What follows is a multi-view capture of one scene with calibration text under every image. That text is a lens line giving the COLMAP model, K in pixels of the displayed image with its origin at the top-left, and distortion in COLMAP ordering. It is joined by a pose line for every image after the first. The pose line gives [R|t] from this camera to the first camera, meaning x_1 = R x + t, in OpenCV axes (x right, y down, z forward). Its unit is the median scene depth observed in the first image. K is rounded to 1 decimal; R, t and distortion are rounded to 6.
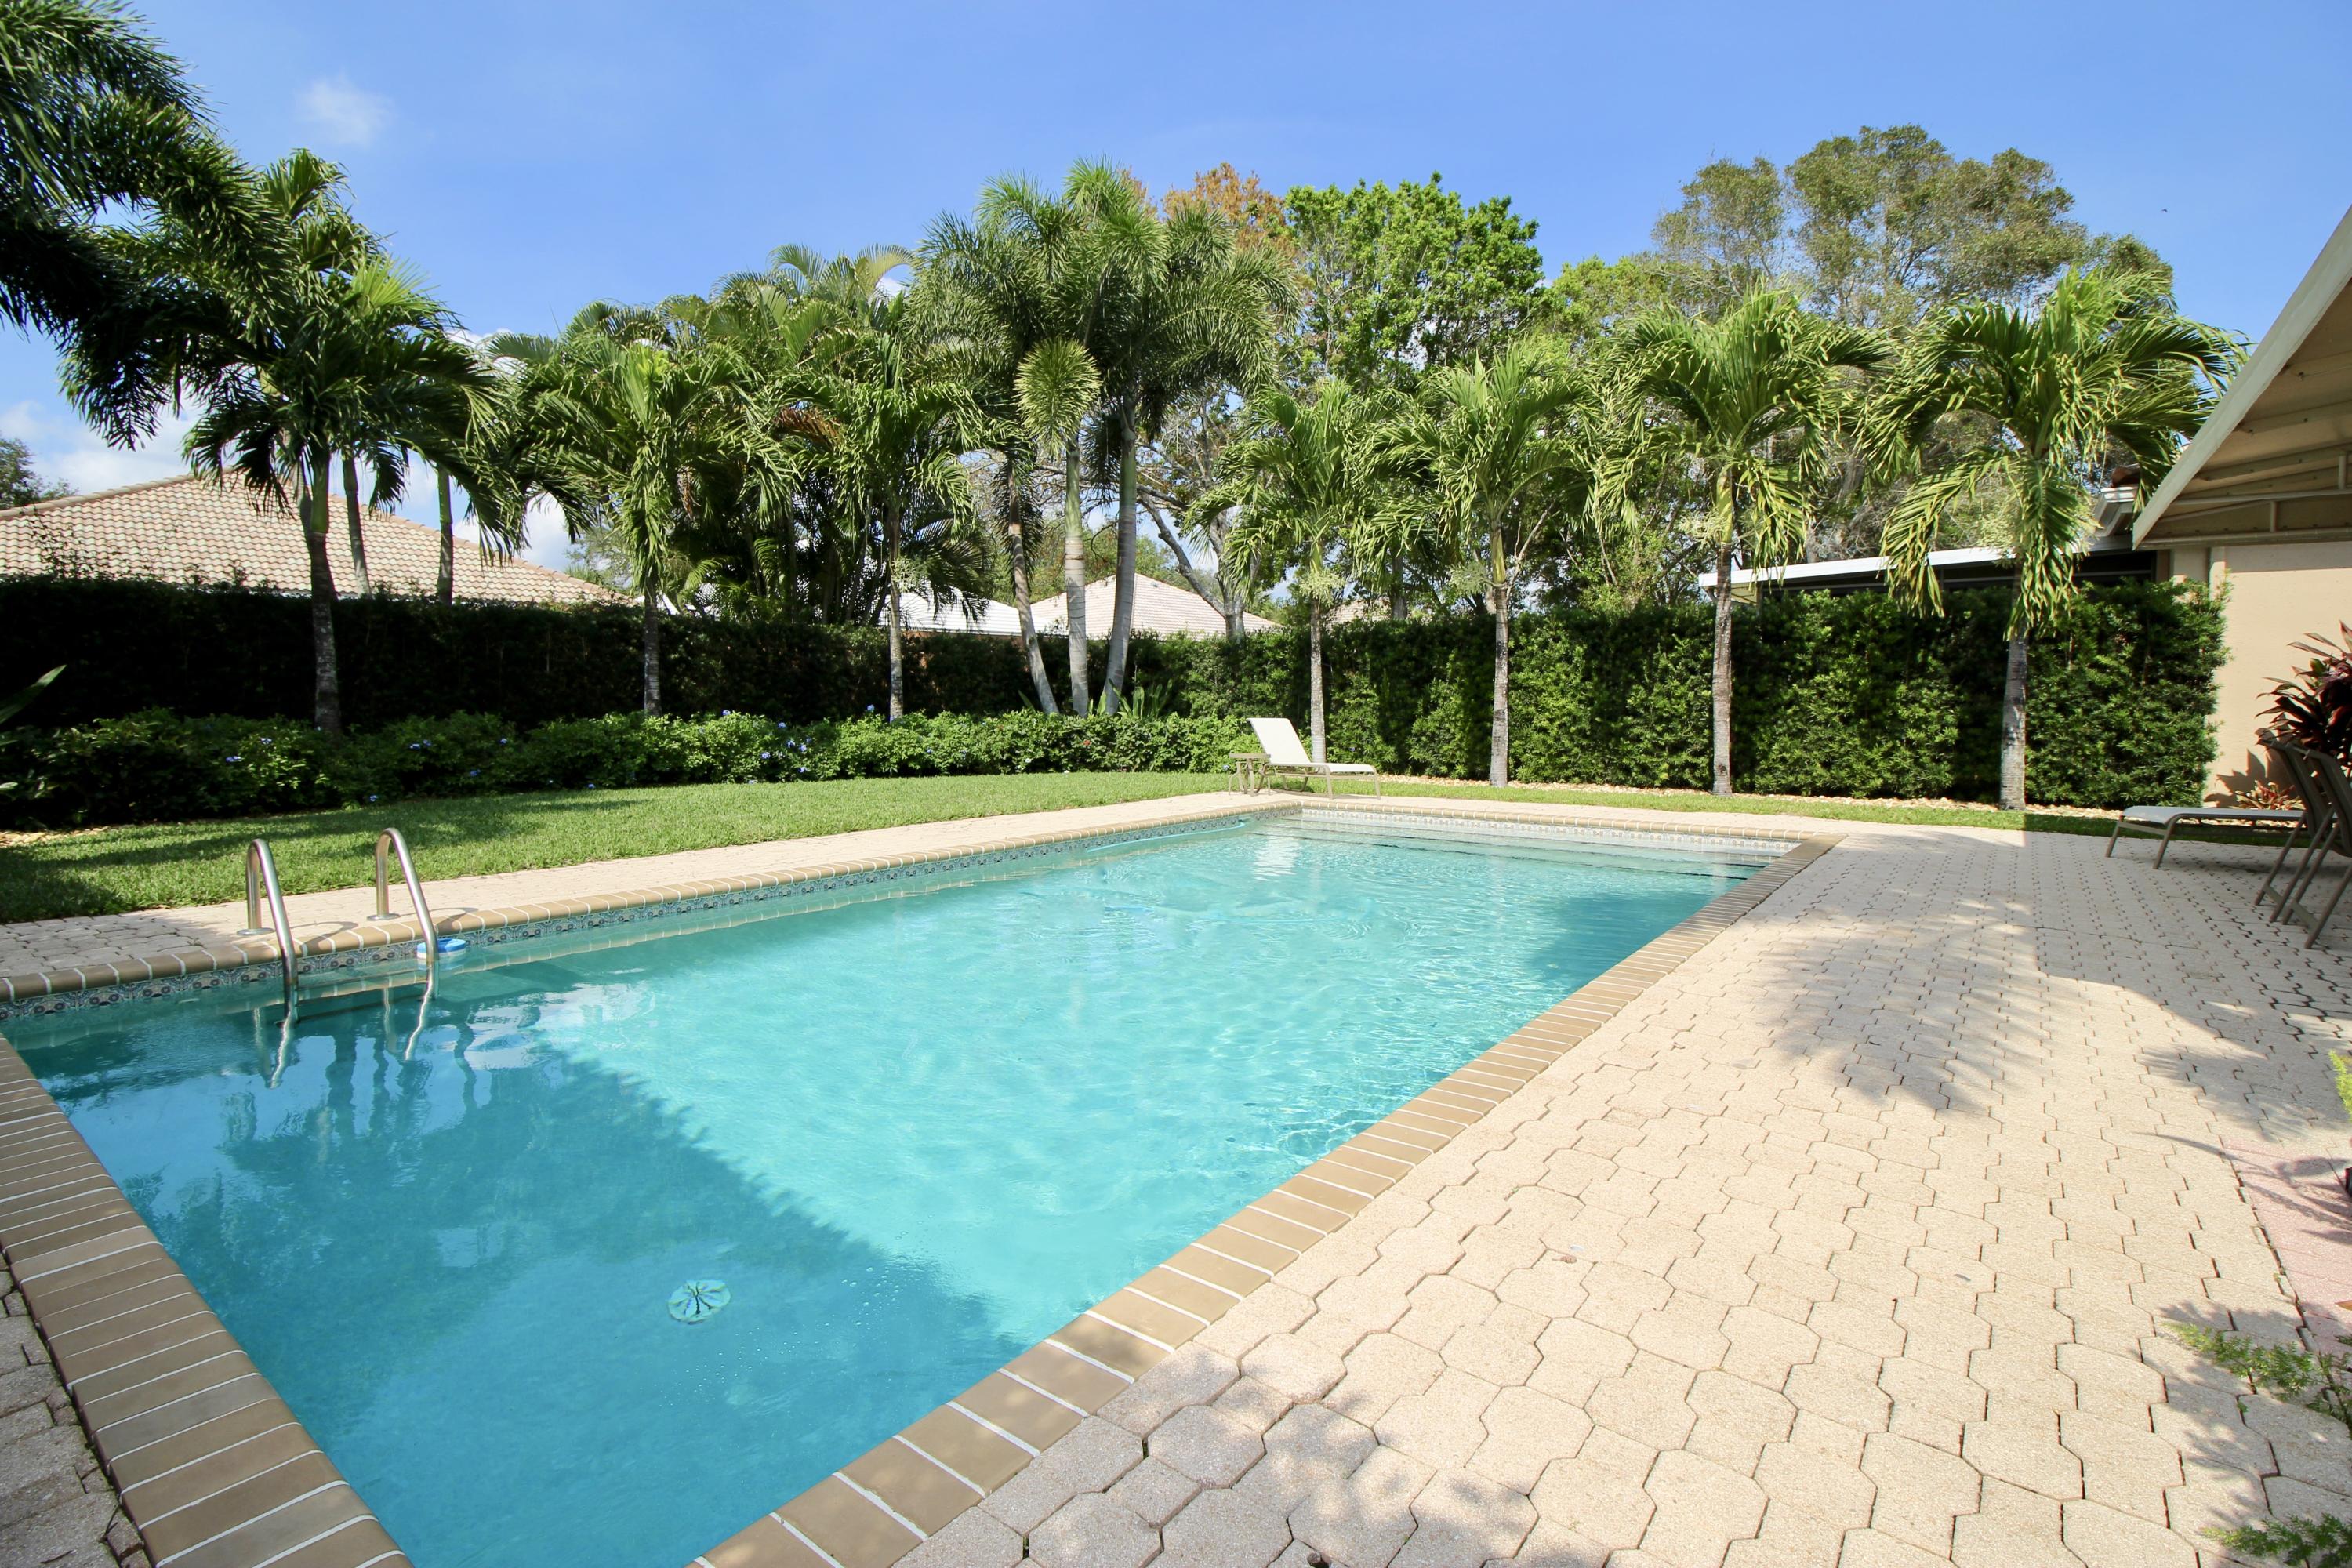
lens RADIAL K [[1091.8, 0, 1169.8], [0, 1091.8, 782.3], [0, 0, 1]] dist [-0.003897, -0.005755]
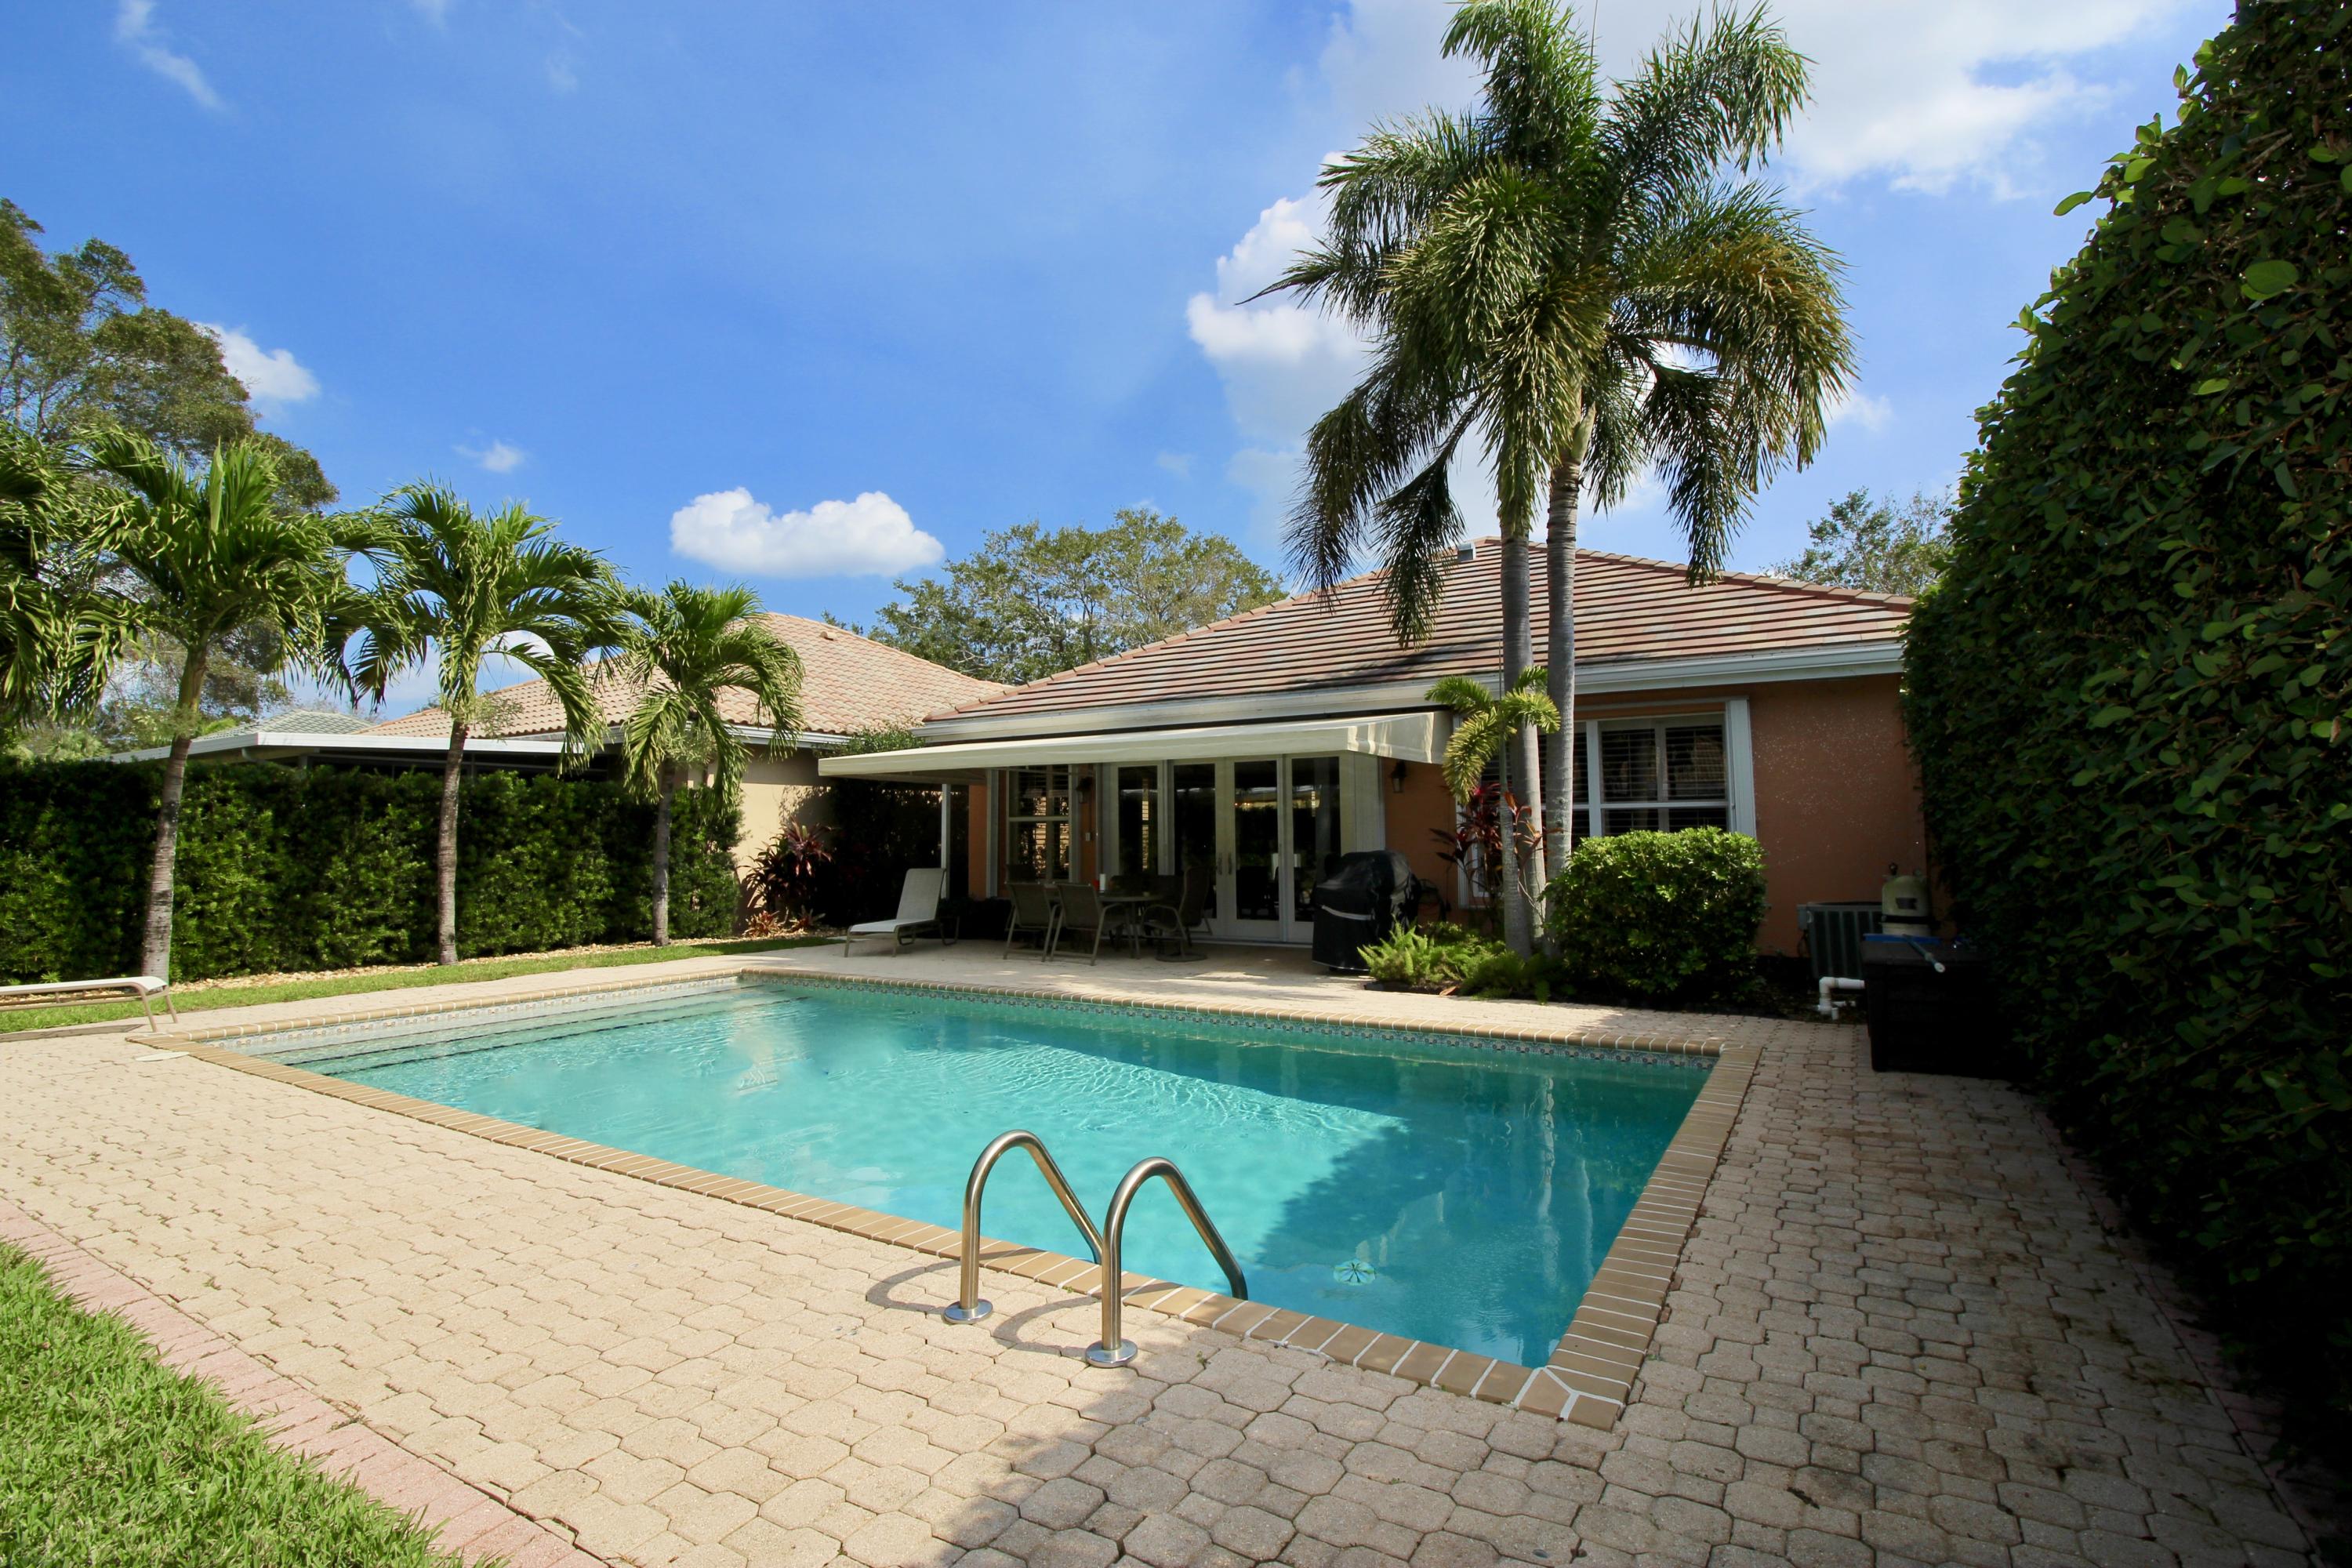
lens RADIAL K [[1091.8, 0, 1180.9], [0, 1091.8, 779.3], [0, 0, 1]] dist [-0.003897, -0.005755]
pose [[-0.099138, 0.065368, 0.992924, -0.561703], [0.096564, 0.993762, -0.055782, -0.035546], [-0.990377, 0.090351, -0.104832, 0.402136]]
